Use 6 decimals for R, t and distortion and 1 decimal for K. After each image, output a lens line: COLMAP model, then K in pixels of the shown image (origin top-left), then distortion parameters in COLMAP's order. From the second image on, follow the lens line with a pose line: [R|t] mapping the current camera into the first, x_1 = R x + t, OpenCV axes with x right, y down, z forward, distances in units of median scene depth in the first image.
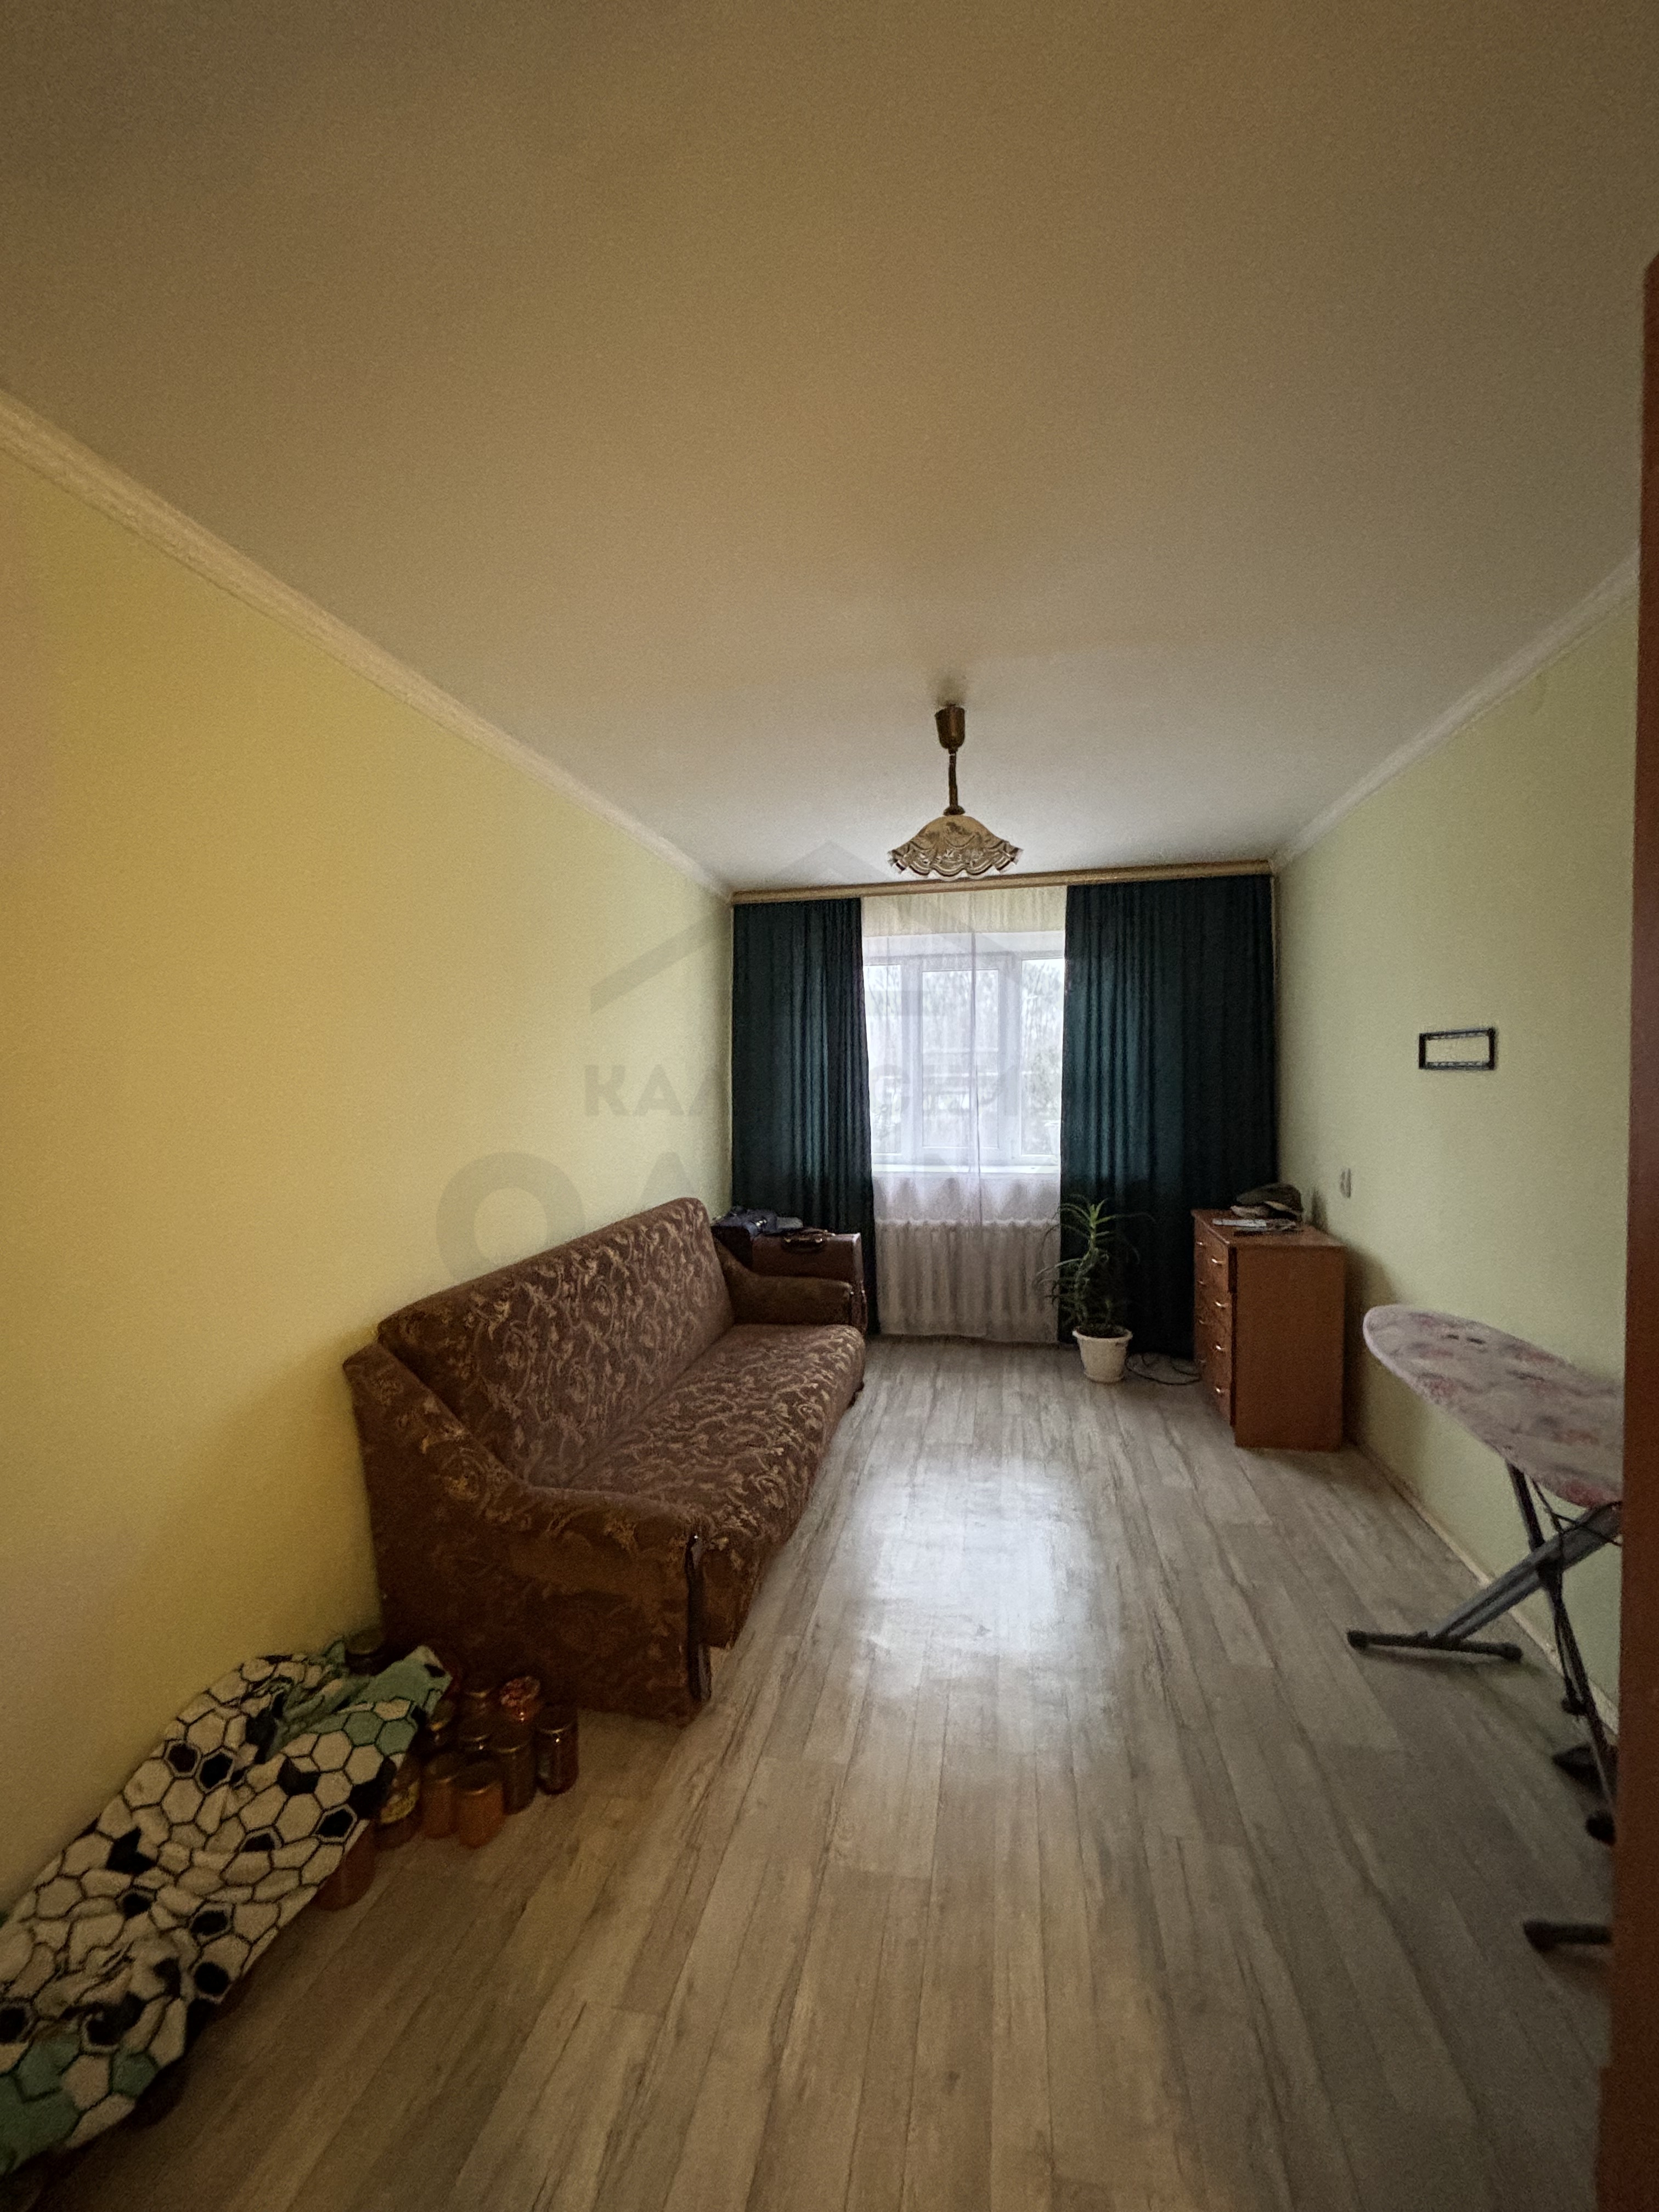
lens RADIAL K [[881.7, 0, 829.5], [0, 881.7, 1106.0], [0, 0, 1]] dist [-0.002002, 0.000486]
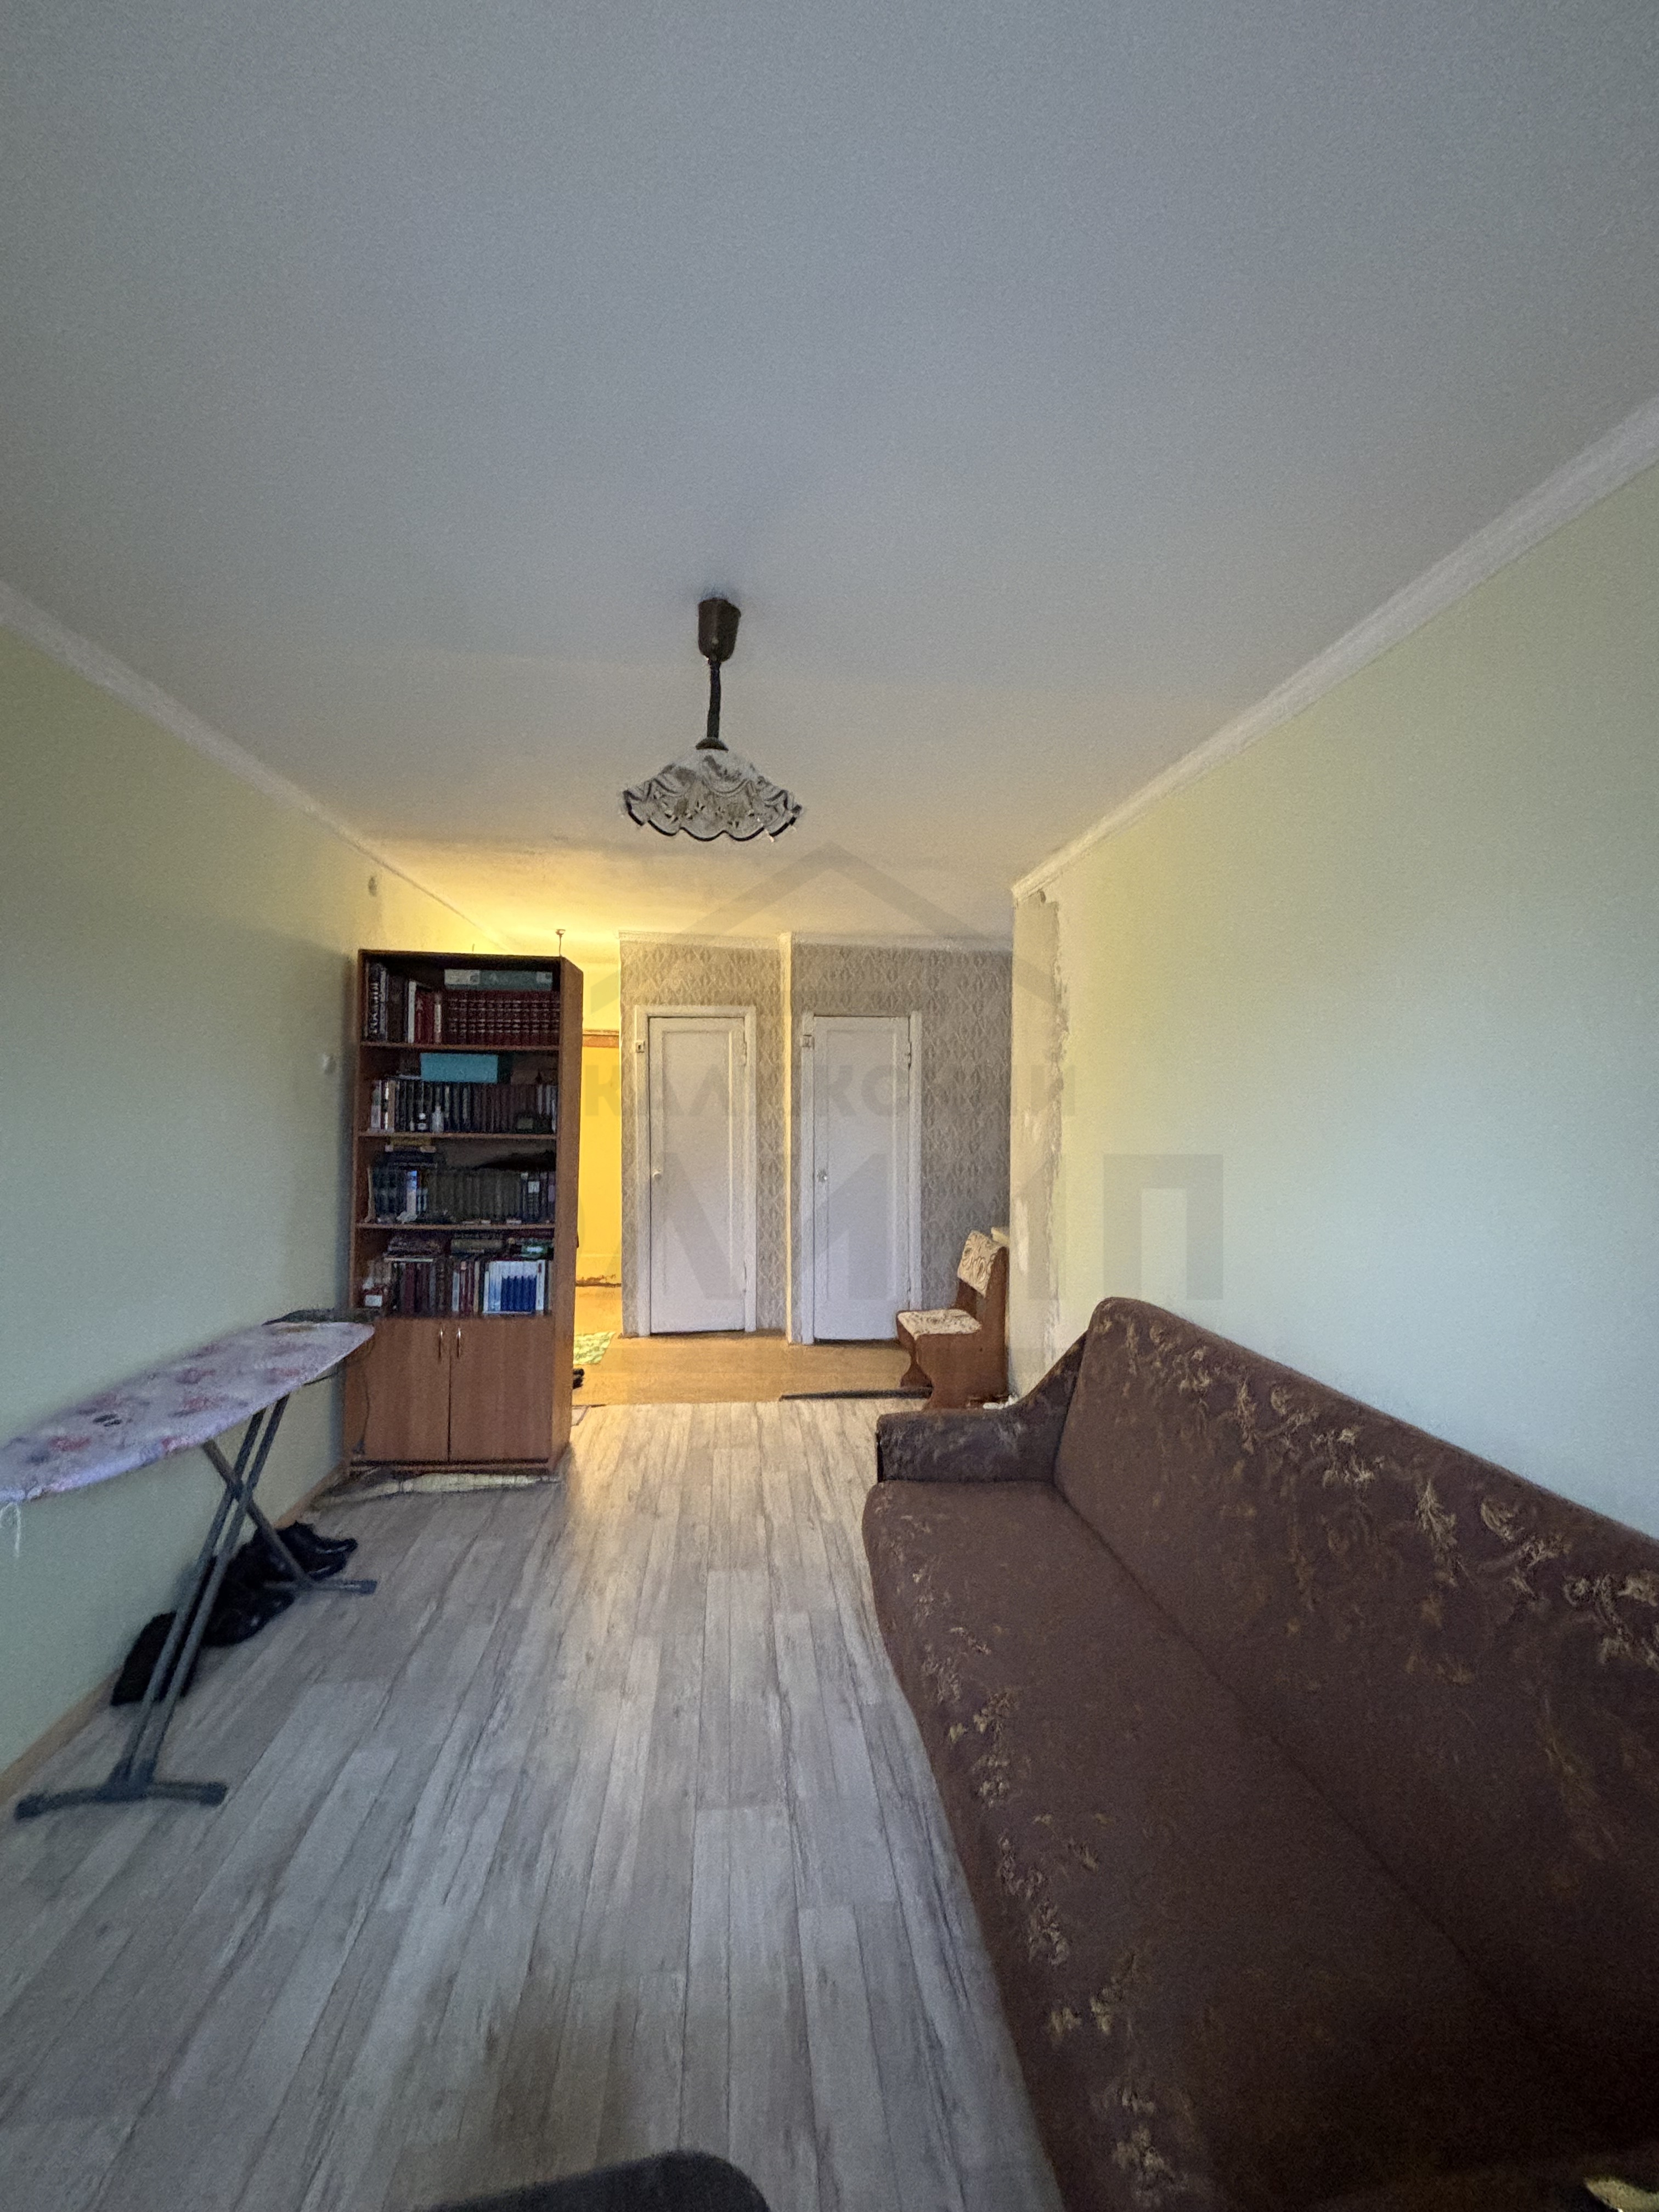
lens RADIAL K [[881.7, 0, 829.5], [0, 881.7, 1106.0], [0, 0, 1]] dist [-0.002002, 0.000486]
pose [[-0.951126, -0.007273, -0.308719, 0.280471], [-0.020374, 0.999022, 0.039234, -0.071242], [0.308131, 0.043607, -0.950344, 1.675916]]
